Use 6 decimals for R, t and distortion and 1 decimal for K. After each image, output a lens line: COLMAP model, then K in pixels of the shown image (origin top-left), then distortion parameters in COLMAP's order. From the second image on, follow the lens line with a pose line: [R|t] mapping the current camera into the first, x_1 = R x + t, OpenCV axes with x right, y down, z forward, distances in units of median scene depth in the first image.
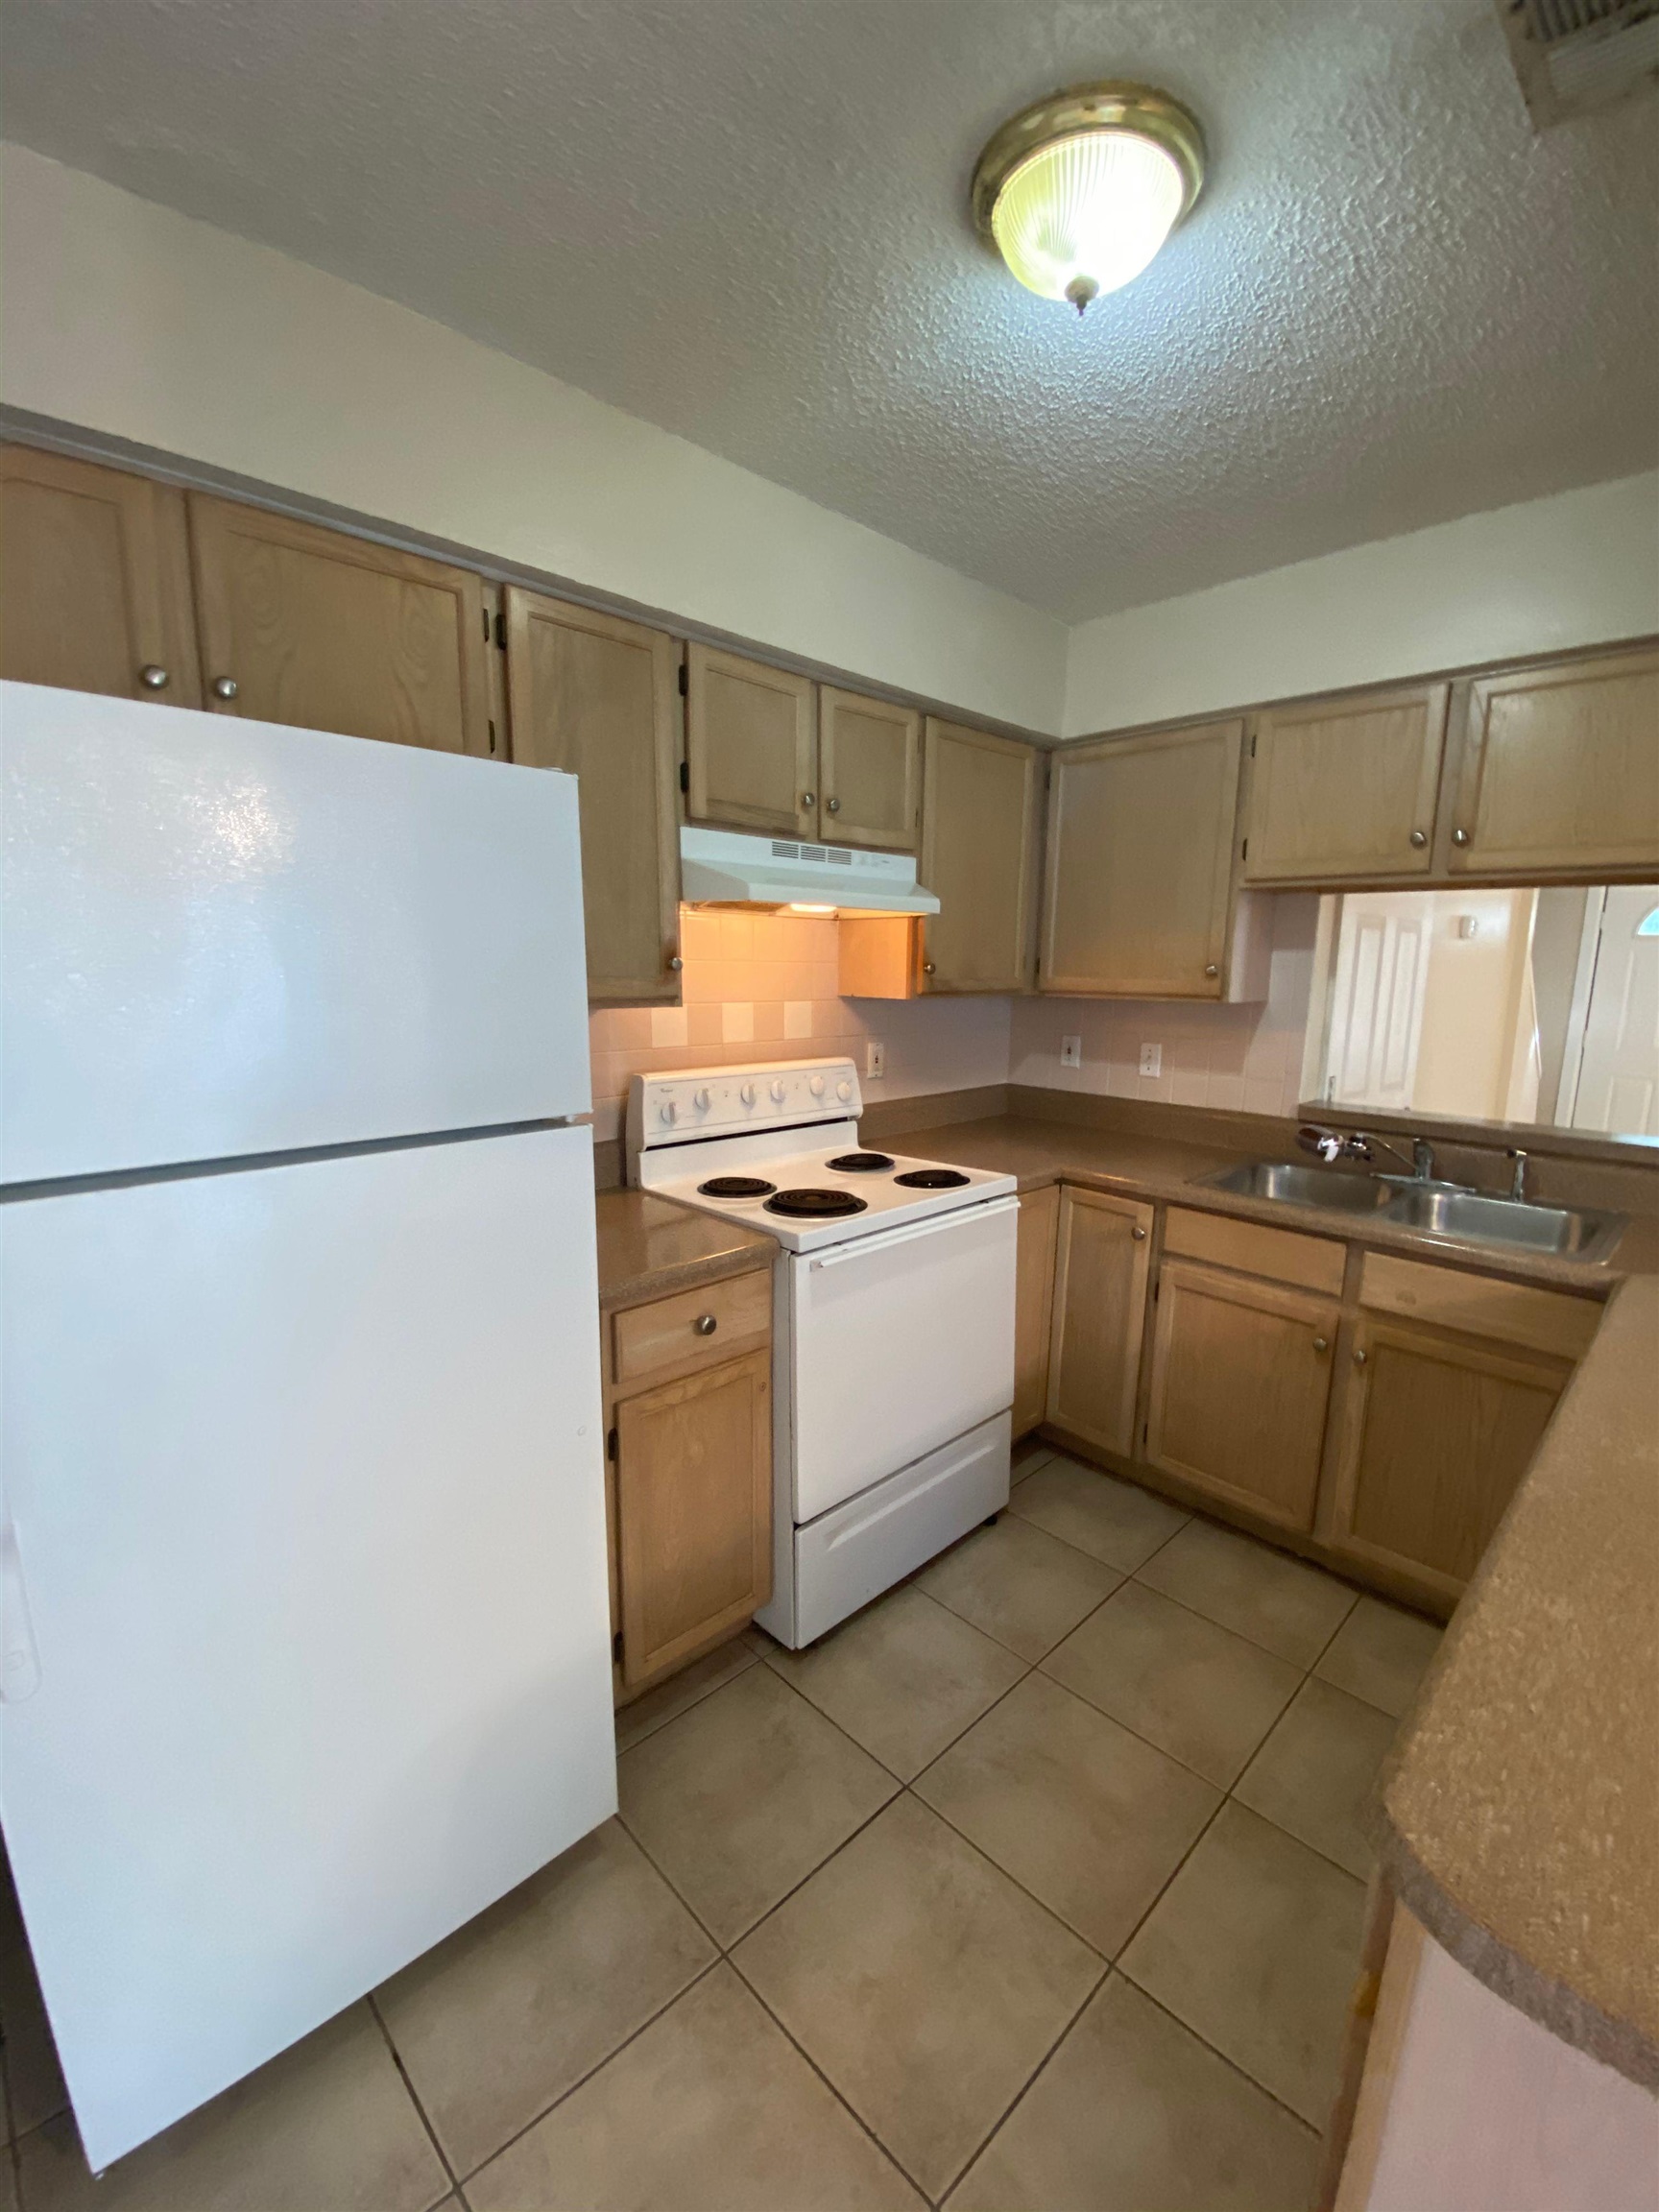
lens RADIAL K [[896.3, 0, 844.1], [0, 896.3, 1108.5], [0, 0, 1]] dist [0.016583, -0.017323]
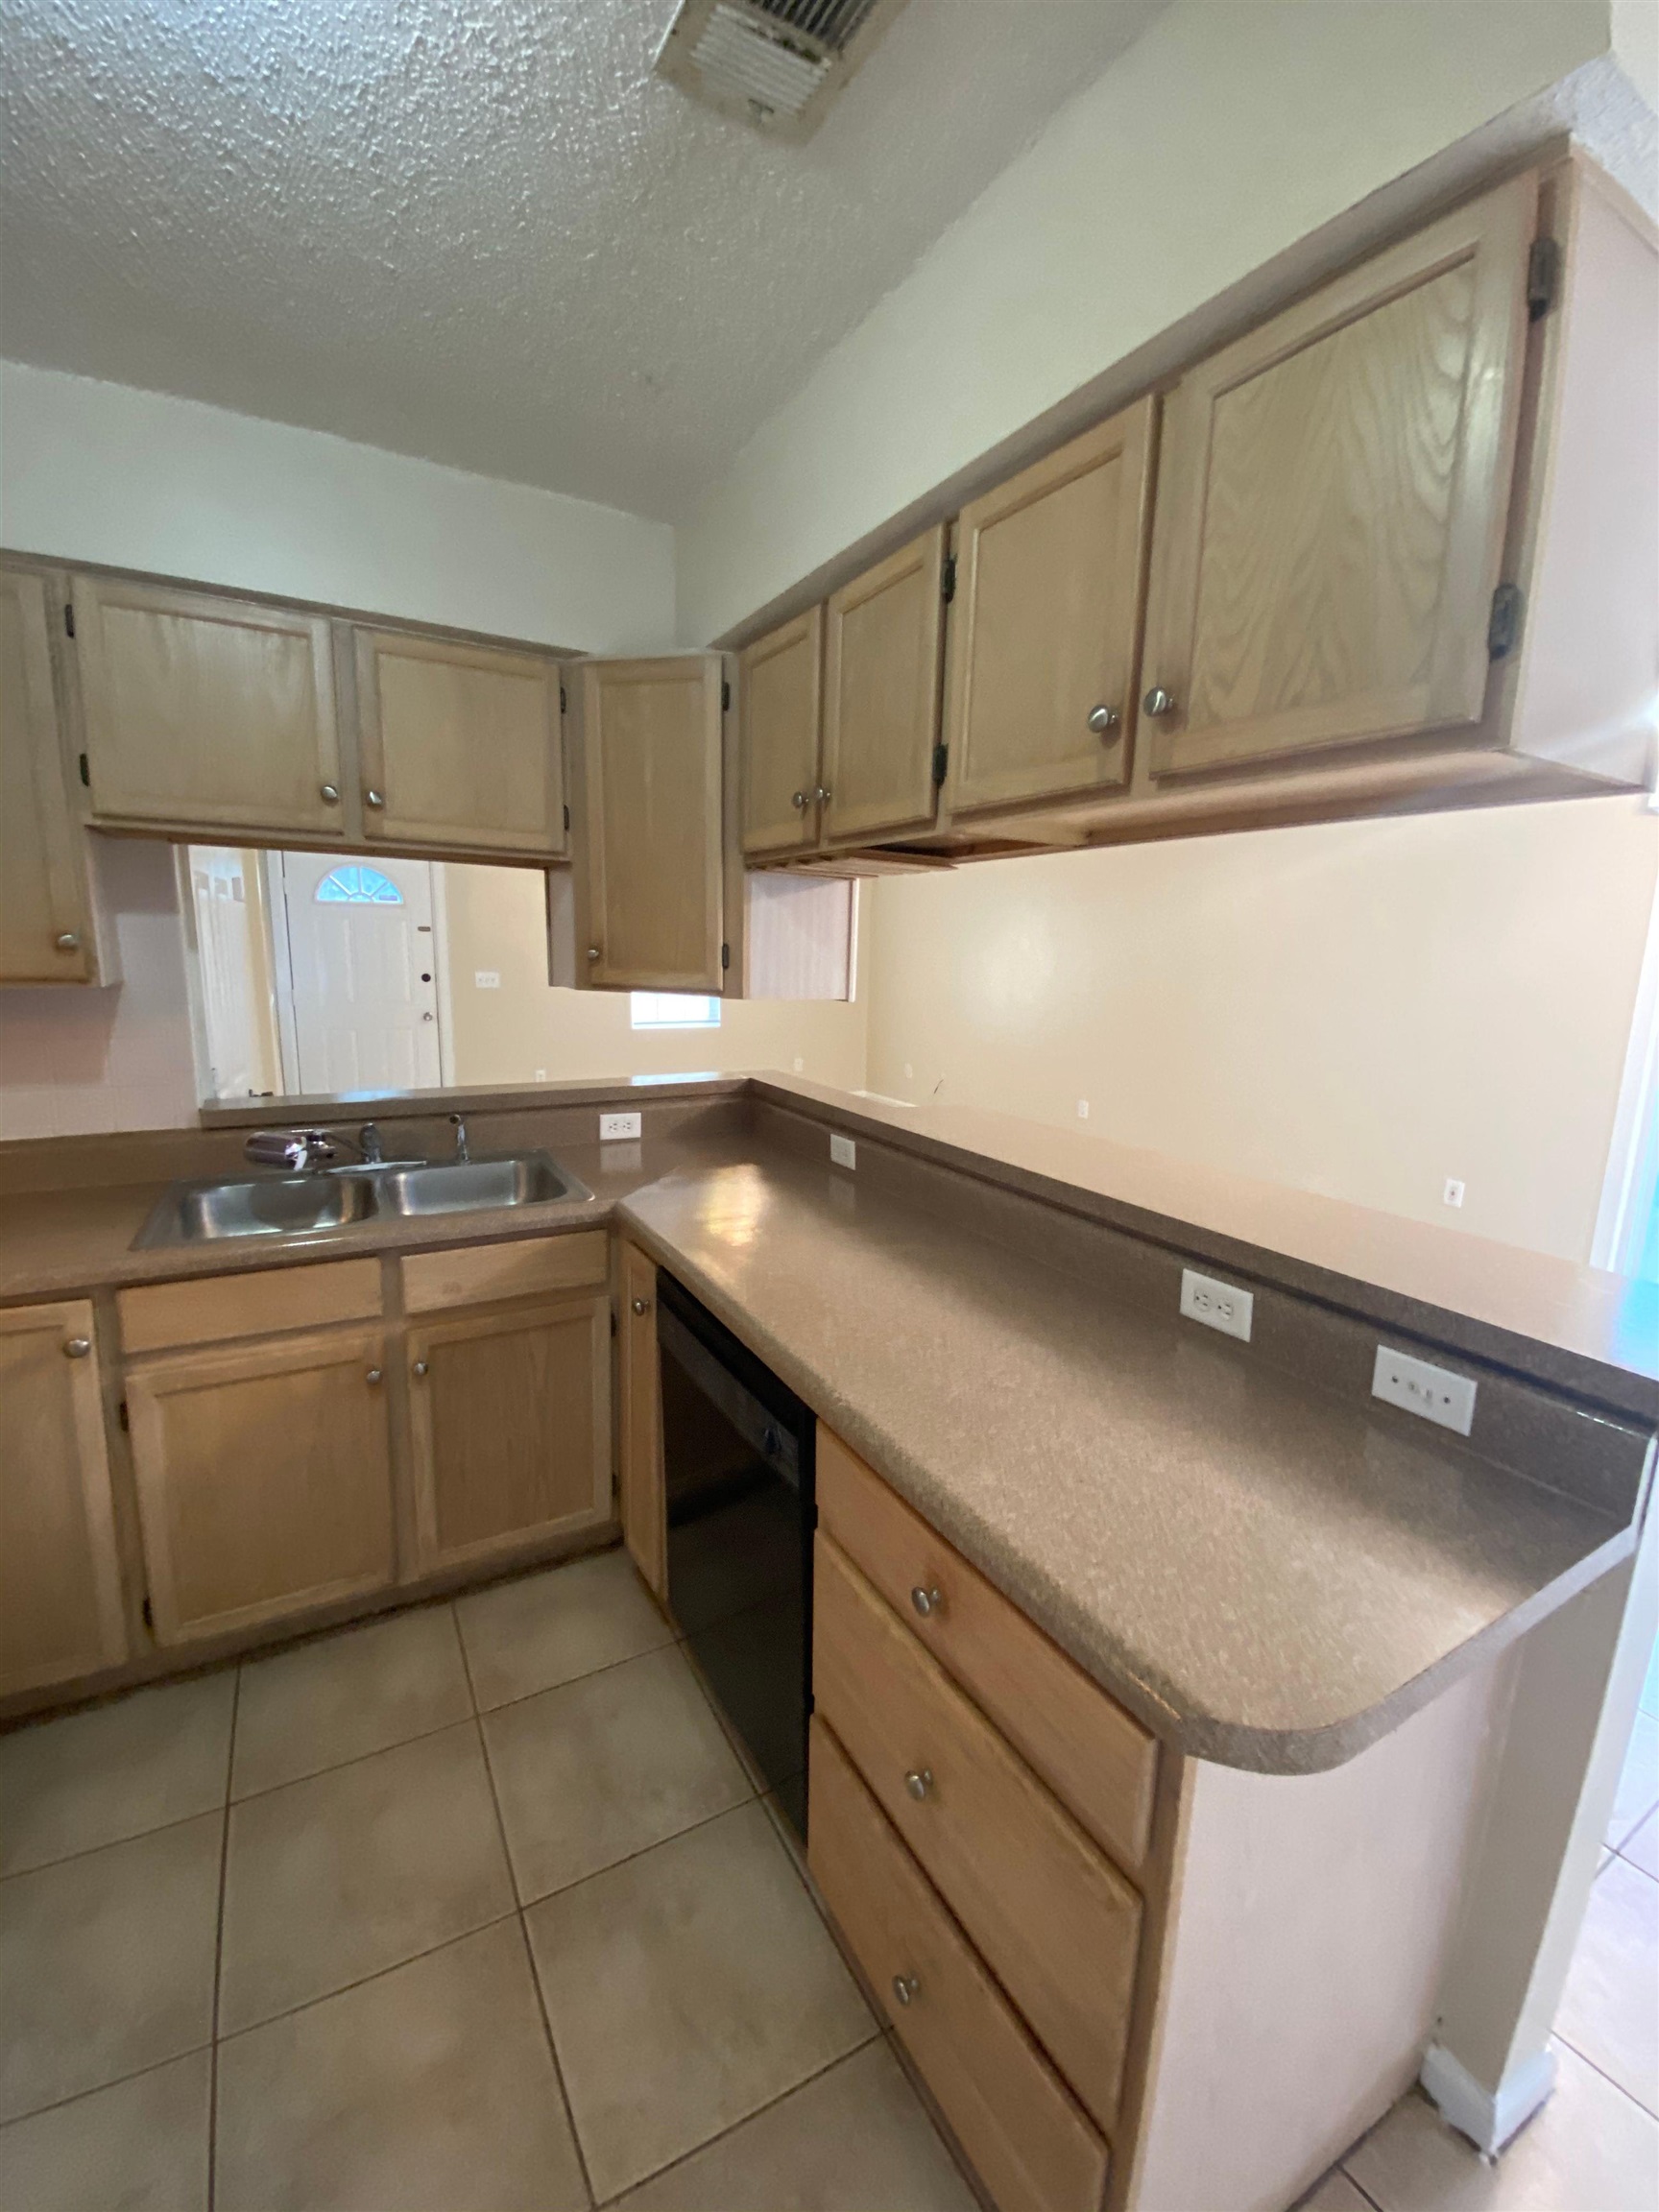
lens RADIAL K [[896.3, 0, 844.1], [0, 896.3, 1108.5], [0, 0, 1]] dist [0.016583, -0.017323]
pose [[0.260575, -0.183502, 0.947854, -0.121493], [0.137144, 0.978851, 0.151800, -0.057631], [-0.955663, 0.090437, 0.280230, 0.278627]]
